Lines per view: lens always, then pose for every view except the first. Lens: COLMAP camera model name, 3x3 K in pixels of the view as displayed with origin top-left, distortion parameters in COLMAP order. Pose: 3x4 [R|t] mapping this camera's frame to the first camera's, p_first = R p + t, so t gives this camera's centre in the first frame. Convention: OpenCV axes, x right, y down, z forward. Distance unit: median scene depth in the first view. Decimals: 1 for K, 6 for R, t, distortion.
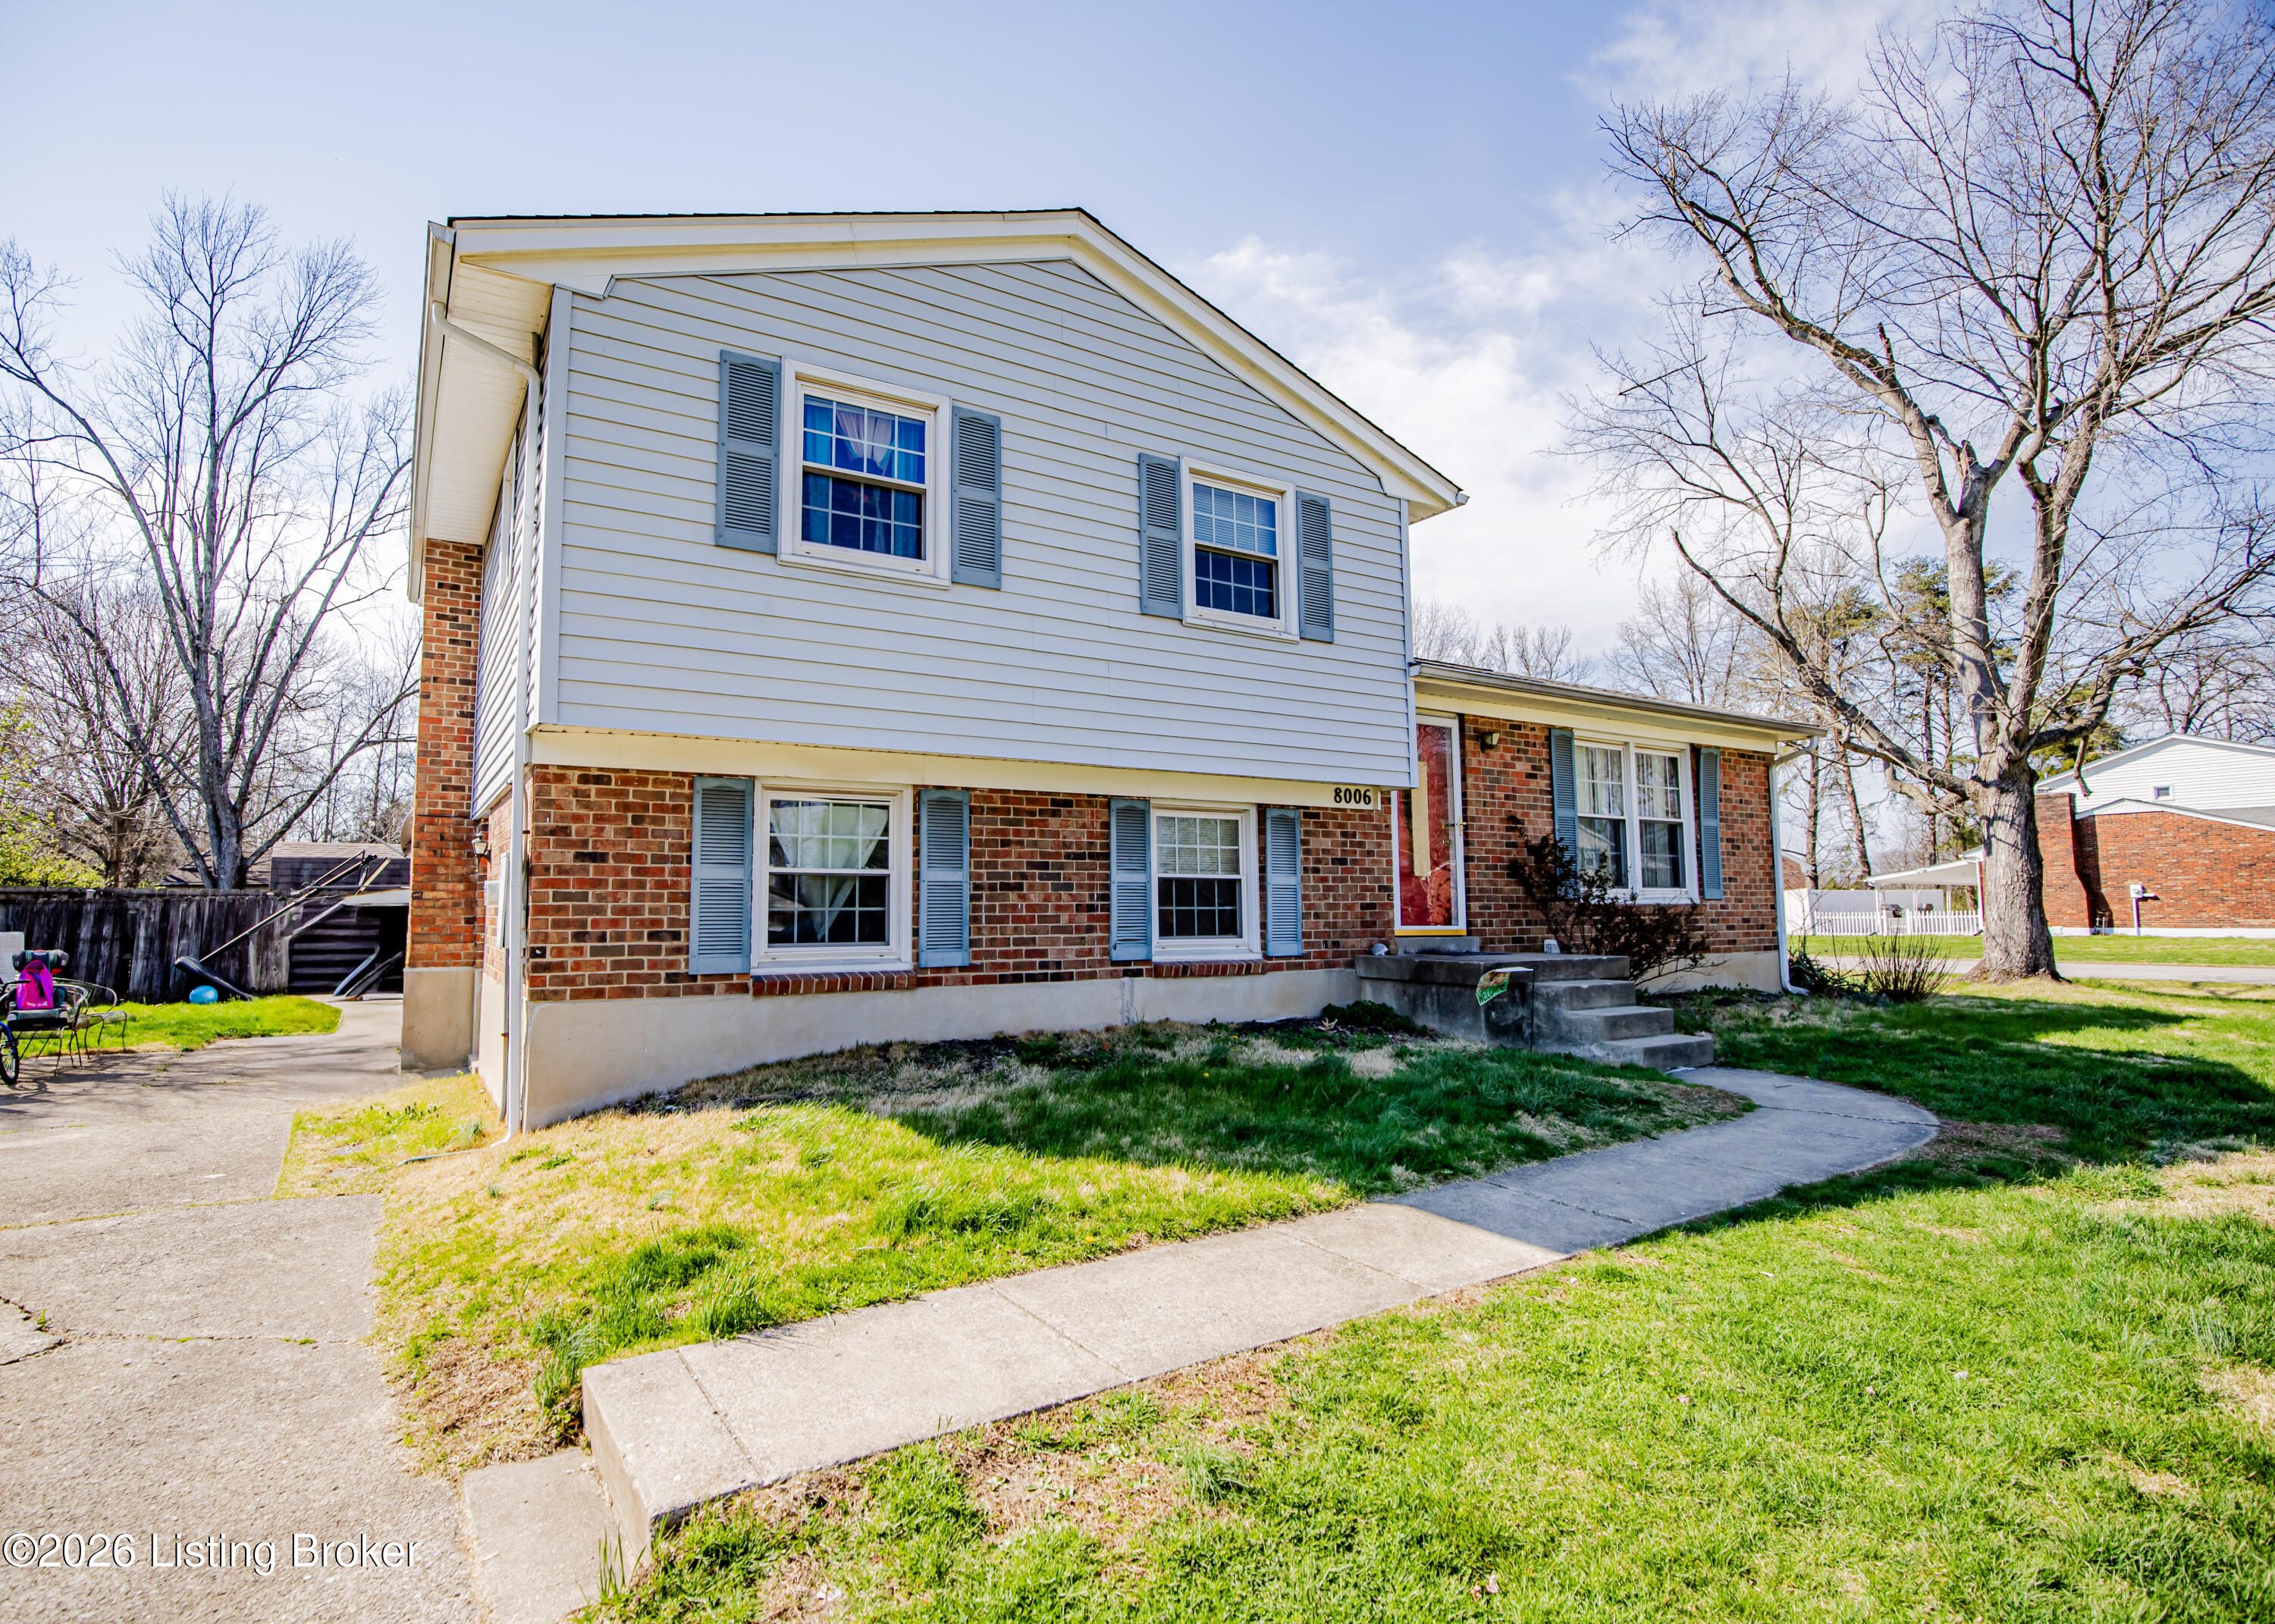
lens RADIAL K [[1146.2, 0, 1155.3], [0, 1146.2, 813.9], [0, 0, 1]] dist [-0.018829, 0.000412]
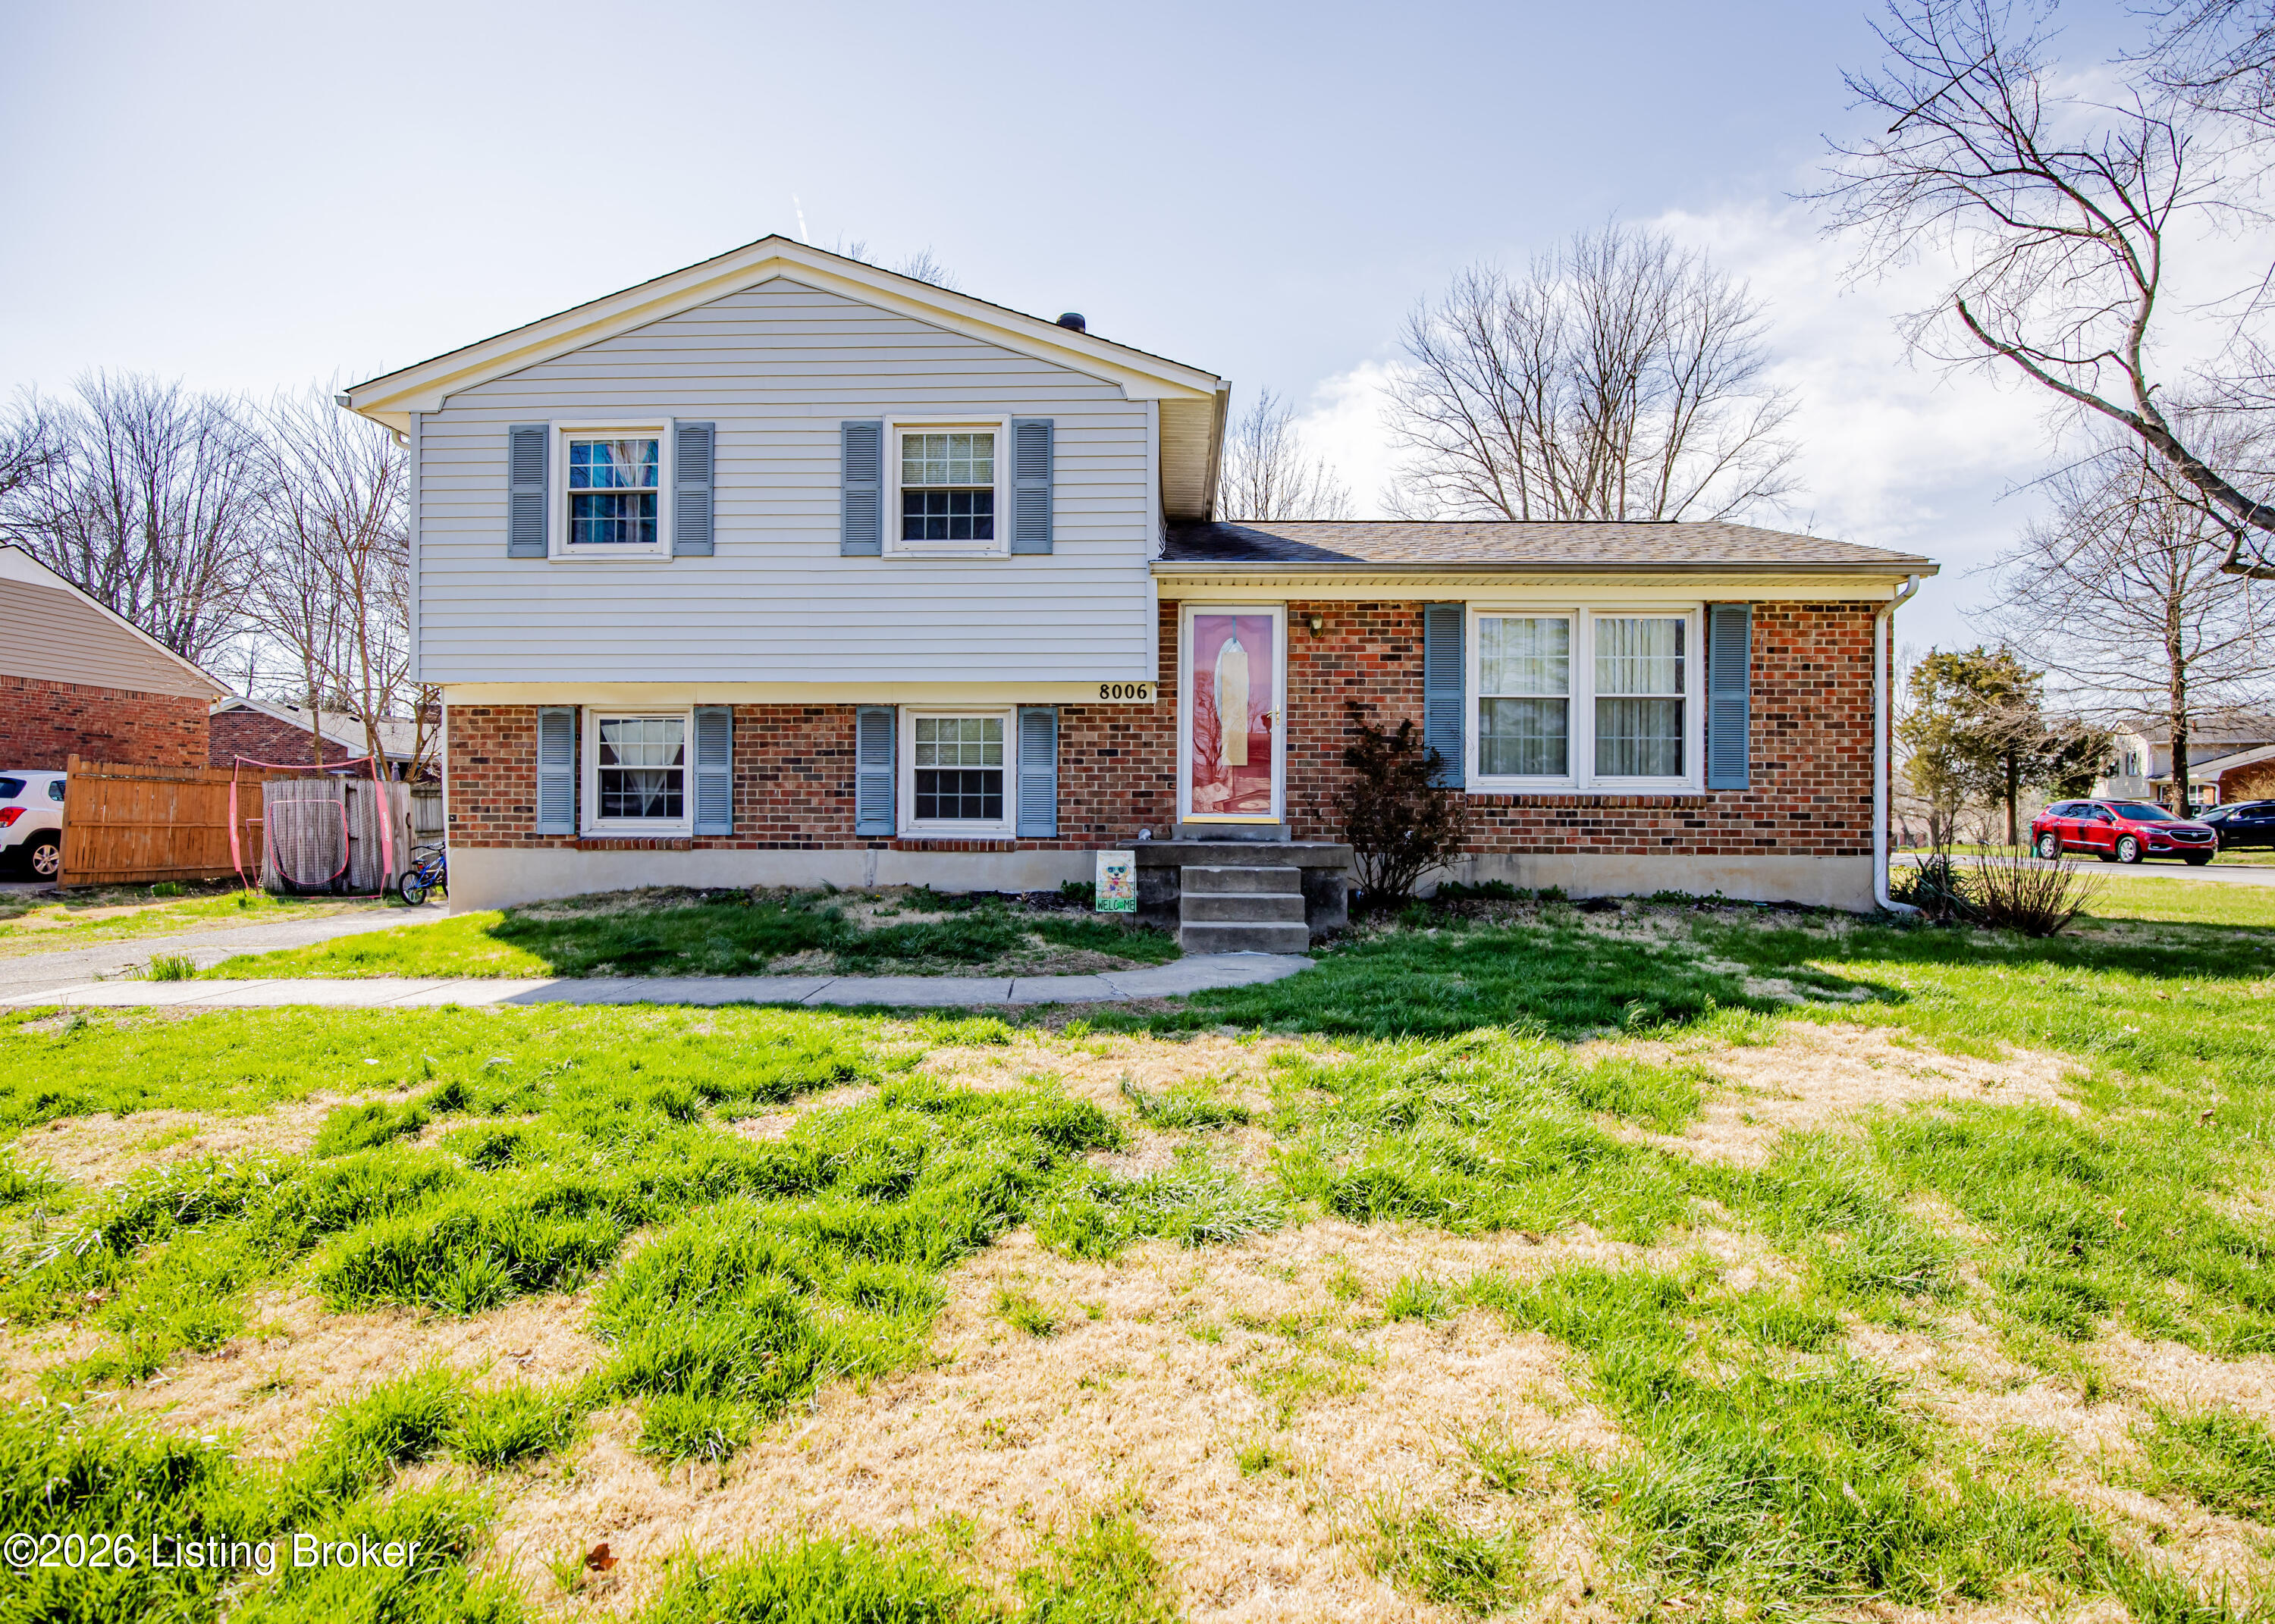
lens RADIAL K [[1146.2, 0, 1155.3], [0, 1146.2, 813.9], [0, 0, 1]] dist [-0.018829, 0.000412]
pose [[0.834074, 0.008628, -0.551586, 0.948010], [0.038991, 0.996455, 0.074547, 0.023749], [0.550273, -0.083685, 0.830780, 0.137207]]
